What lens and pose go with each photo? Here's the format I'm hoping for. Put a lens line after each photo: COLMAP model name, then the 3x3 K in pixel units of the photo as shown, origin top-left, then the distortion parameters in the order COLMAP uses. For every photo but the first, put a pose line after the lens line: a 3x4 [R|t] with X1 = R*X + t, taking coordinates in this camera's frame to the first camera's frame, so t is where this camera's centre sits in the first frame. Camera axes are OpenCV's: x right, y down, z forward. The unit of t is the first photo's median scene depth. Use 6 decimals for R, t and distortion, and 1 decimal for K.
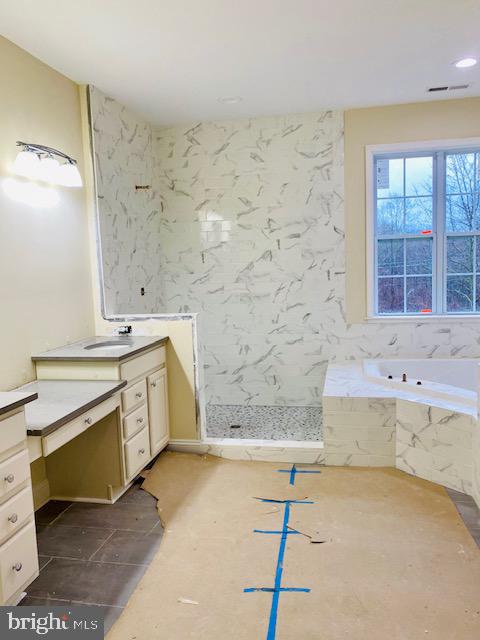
lens RADIAL K [[495.4, 0, 240.0], [0, 495.4, 320.0], [0, 0, 1]] dist [0.035518, -0.004315]
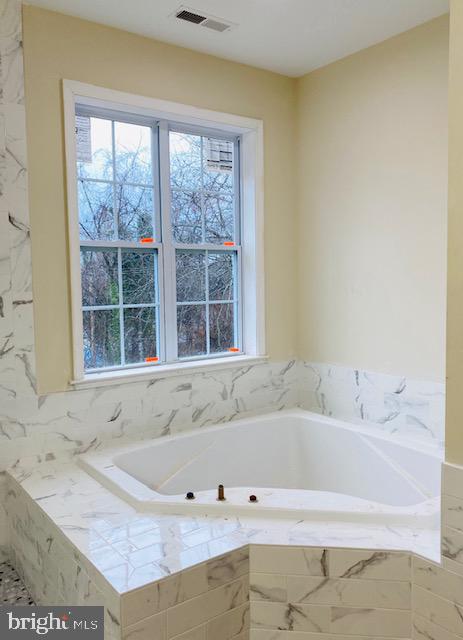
lens RADIAL K [[526.5, 0, 231.5], [0, 526.5, 320.0], [0, 0, 1]] dist [-0.004736, -0.011461]
pose [[0.669495, -0.035353, 0.741975, -0.070433], [0.076124, 0.996873, -0.021190, -0.048674], [-0.738906, 0.070669, 0.670092, 0.470434]]
